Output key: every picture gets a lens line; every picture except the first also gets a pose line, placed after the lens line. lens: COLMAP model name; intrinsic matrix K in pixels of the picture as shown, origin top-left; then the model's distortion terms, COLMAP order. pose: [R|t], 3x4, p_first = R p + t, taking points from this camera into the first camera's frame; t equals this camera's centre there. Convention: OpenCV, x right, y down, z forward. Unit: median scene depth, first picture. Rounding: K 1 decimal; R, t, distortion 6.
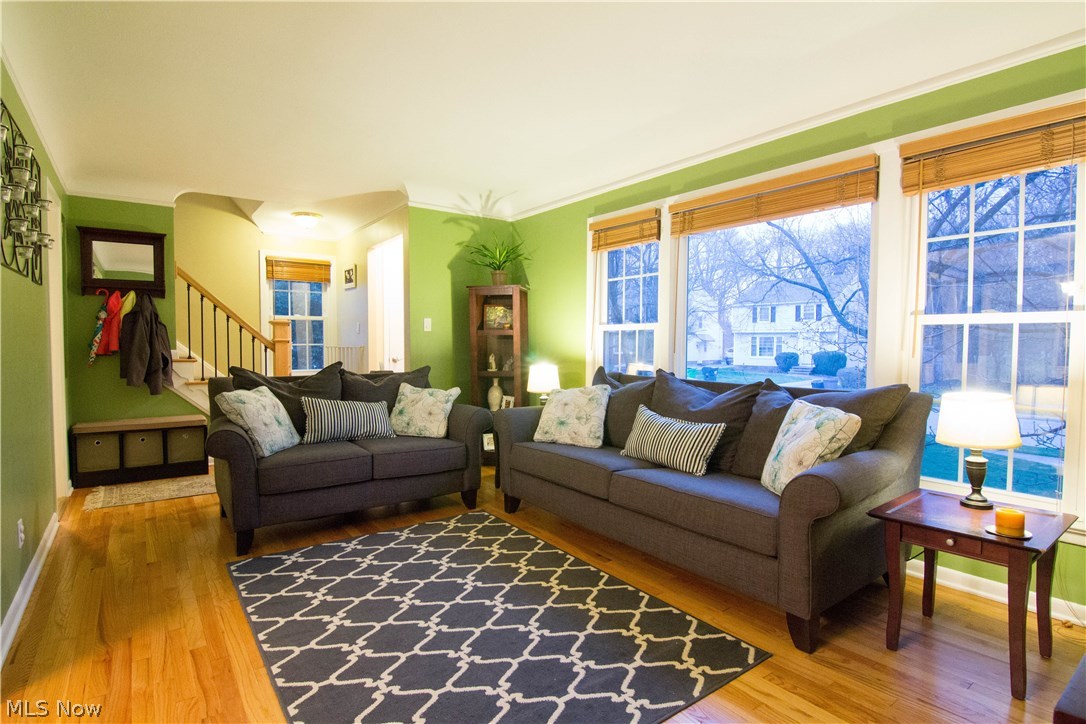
lens RADIAL K [[554.3, 0, 538.8], [0, 554.3, 360.0], [0, 0, 1]] dist [-0.009146, -0.009636]
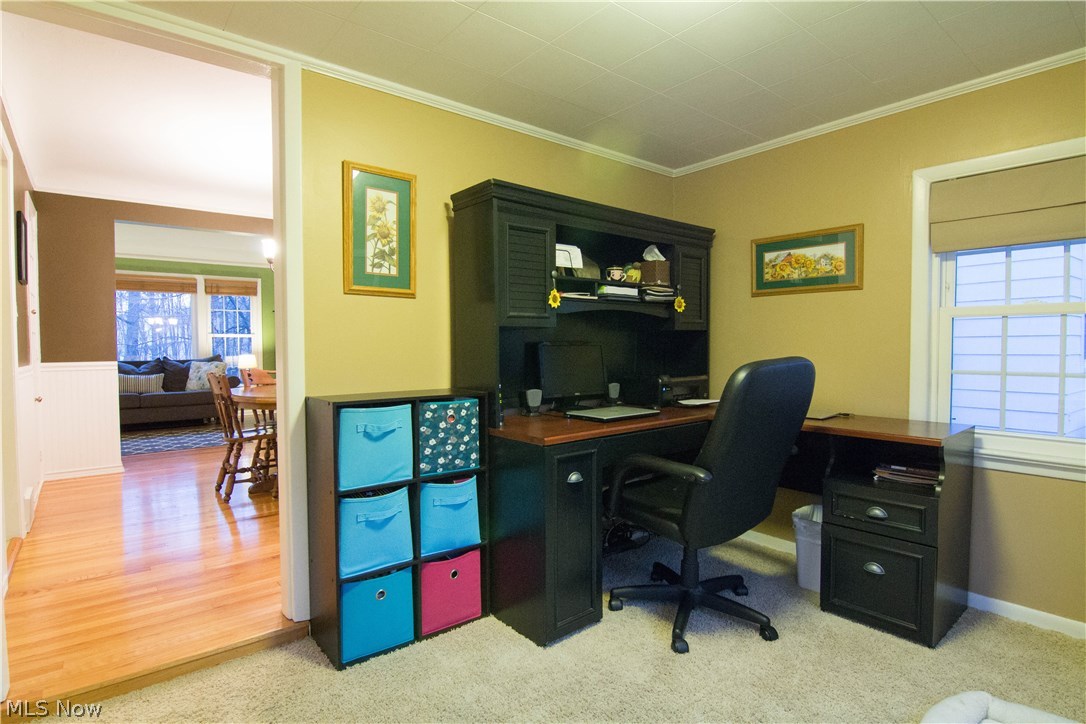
lens RADIAL K [[554.3, 0, 546.5], [0, 554.3, 359.3], [0, 0, 1]] dist [-0.009146, -0.009636]
pose [[-0.057230, -0.027643, 0.997978, -2.121167], [0.037575, 0.998849, 0.029822, 0.033828], [-0.997654, 0.039206, -0.056125, -0.600442]]
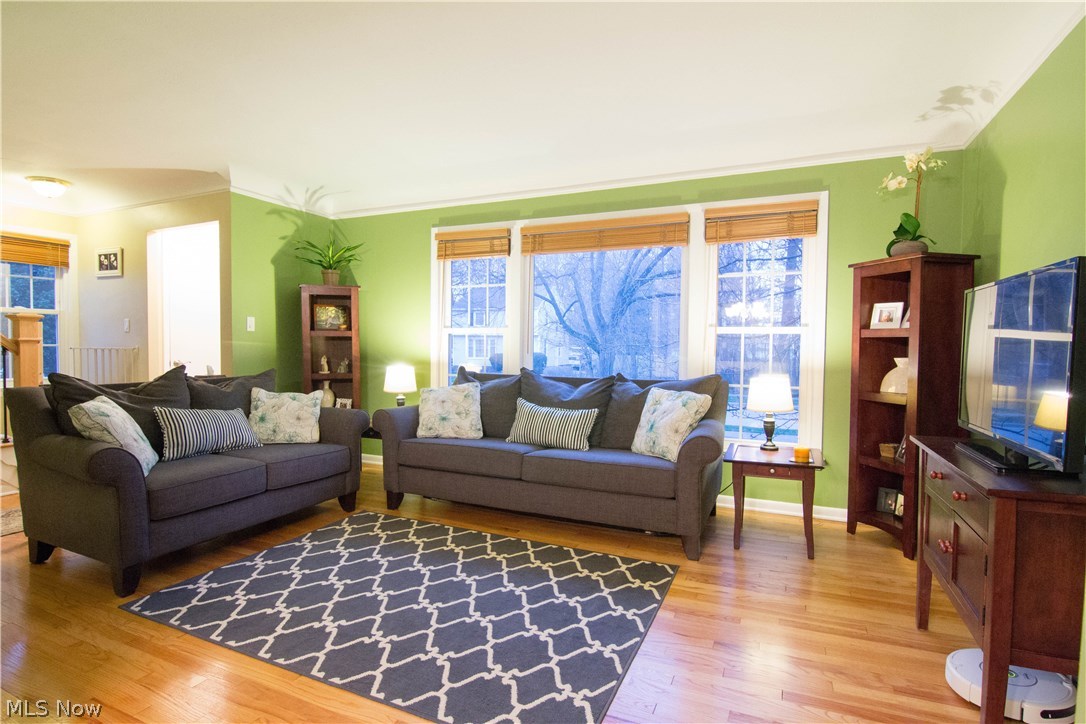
lens RADIAL K [[554.3, 0, 542.0], [0, 554.3, 358.7], [0, 0, 1]] dist [-0.009146, -0.009636]
pose [[0.866821, -0.007778, 0.498559, -0.365370], [0.010554, 0.999941, -0.002749, 0.001248], [-0.498508, 0.007645, 0.866852, -0.038282]]
